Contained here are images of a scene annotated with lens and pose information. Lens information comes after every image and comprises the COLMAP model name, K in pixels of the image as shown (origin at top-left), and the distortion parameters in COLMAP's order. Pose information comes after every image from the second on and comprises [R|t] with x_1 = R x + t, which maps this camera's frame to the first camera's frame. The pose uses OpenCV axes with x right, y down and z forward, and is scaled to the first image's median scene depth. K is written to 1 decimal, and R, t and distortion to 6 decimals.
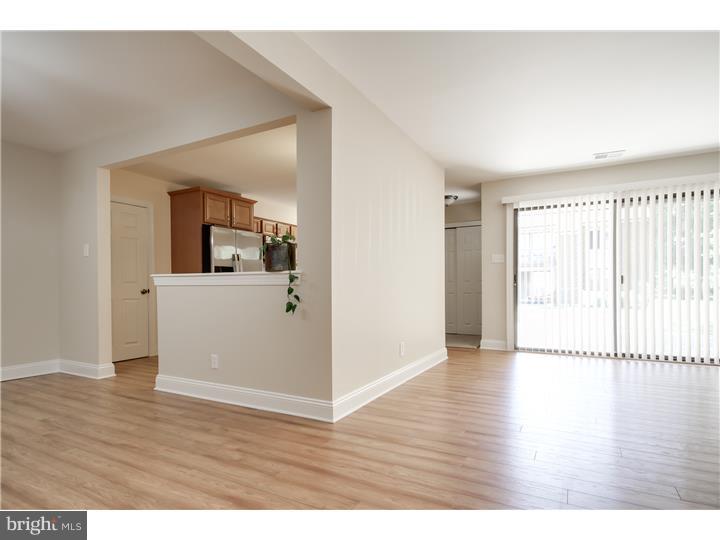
lens RADIAL K [[367.7, 0, 357.8], [0, 367.7, 295.8], [0, 0, 1]] dist [0.003595, 0.000339]
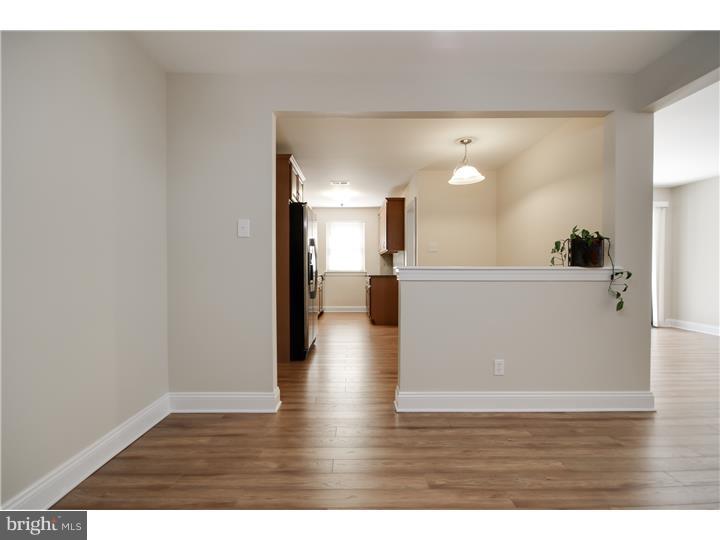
lens RADIAL K [[347.4, 0, 356.4], [0, 347.4, 277.5], [0, 0, 1]] dist [0.000098, -0.000148]
pose [[0.884638, -0.003899, 0.466262, -1.170136], [0.001218, 0.999981, 0.006052, -0.044252], [-0.466277, -0.004786, 0.884626, 0.465985]]
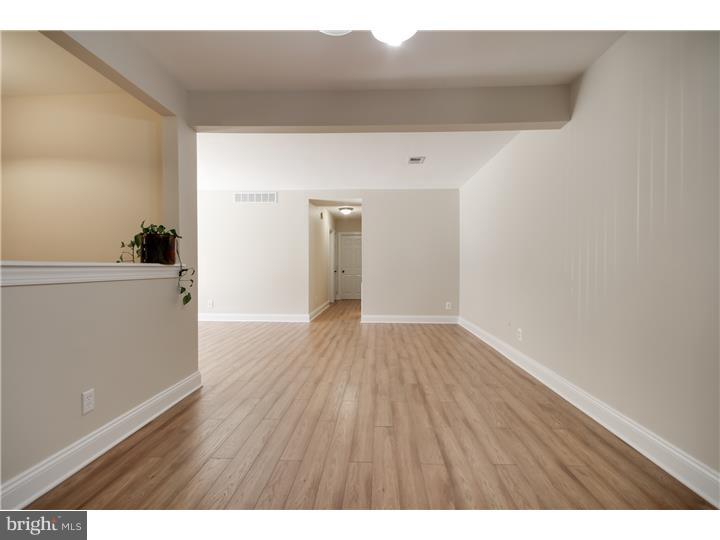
lens RADIAL K [[359.7, 0, 364.2], [0, 359.7, 267.2], [0, 0, 1]] dist [0.001482, 0.000277]
pose [[-0.427333, 0.002457, 0.904091, -1.264358], [0.020177, 0.999773, 0.006819, -0.052819], [-0.903869, 0.021156, -0.427286, 0.903177]]
